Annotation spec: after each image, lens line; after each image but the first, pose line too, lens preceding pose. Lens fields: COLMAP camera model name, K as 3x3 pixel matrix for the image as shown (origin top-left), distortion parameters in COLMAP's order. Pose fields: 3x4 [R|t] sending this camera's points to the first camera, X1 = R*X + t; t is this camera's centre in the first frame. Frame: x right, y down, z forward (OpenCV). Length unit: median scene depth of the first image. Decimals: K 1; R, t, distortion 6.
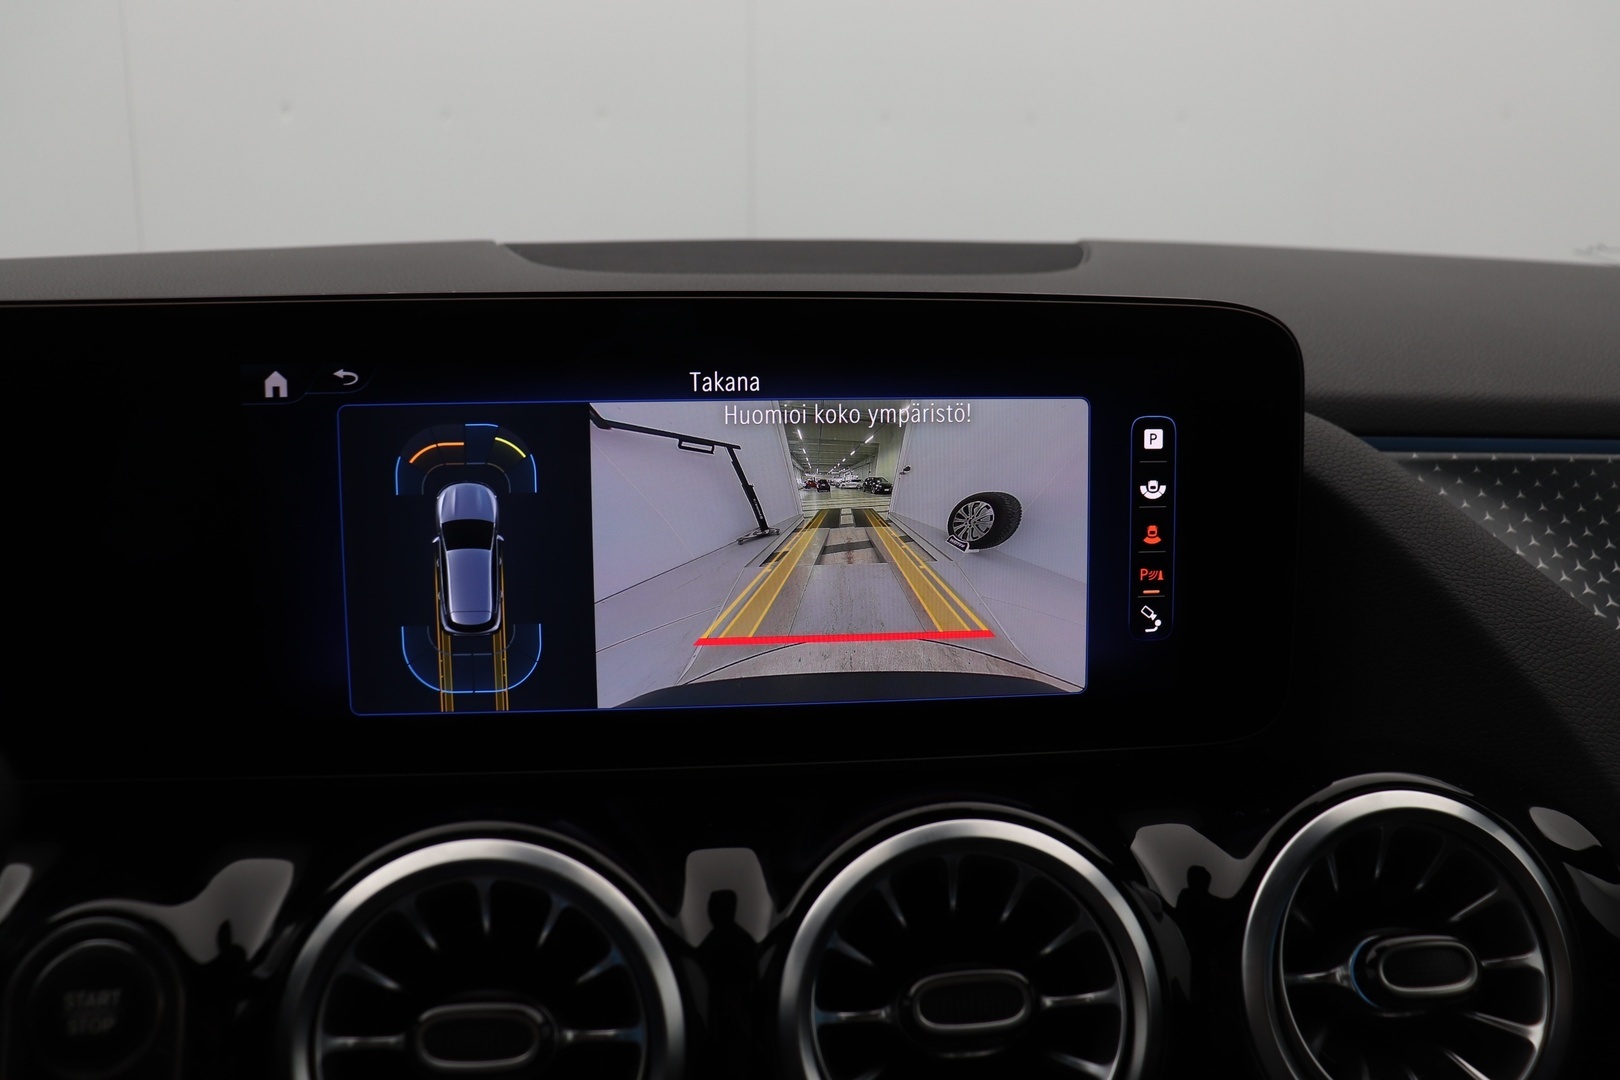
lens RADIAL K [[1370.5, 0, 828.3], [0, 1370.5, 528.4], [0, 0, 1]] dist [-0.197654, 0.157831]
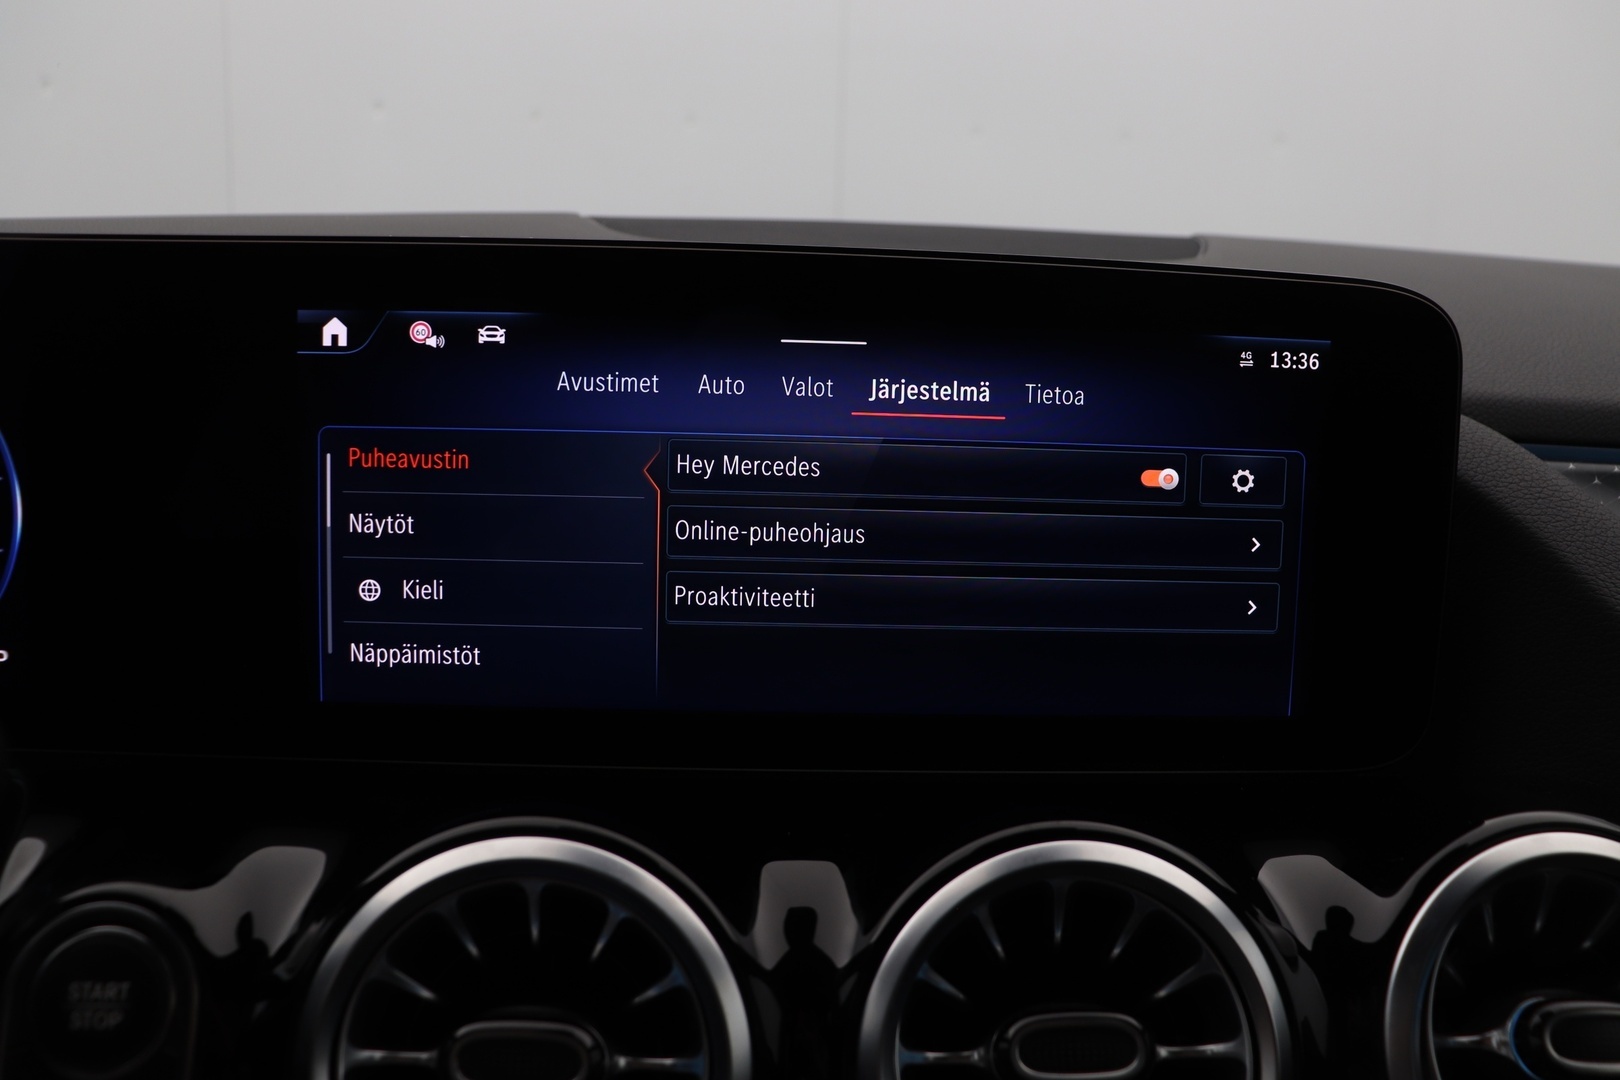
lens RADIAL K [[1360.4, 0, 813.6], [0, 1360.4, 539.7], [0, 0, 1]] dist [-0.185259, 0.143972]
pose [[0.997334, 0.040036, -0.061001, -0.025615], [-0.040628, 0.999138, -0.008495, 0.033040], [0.060608, 0.010950, 0.998102, 0.115333]]
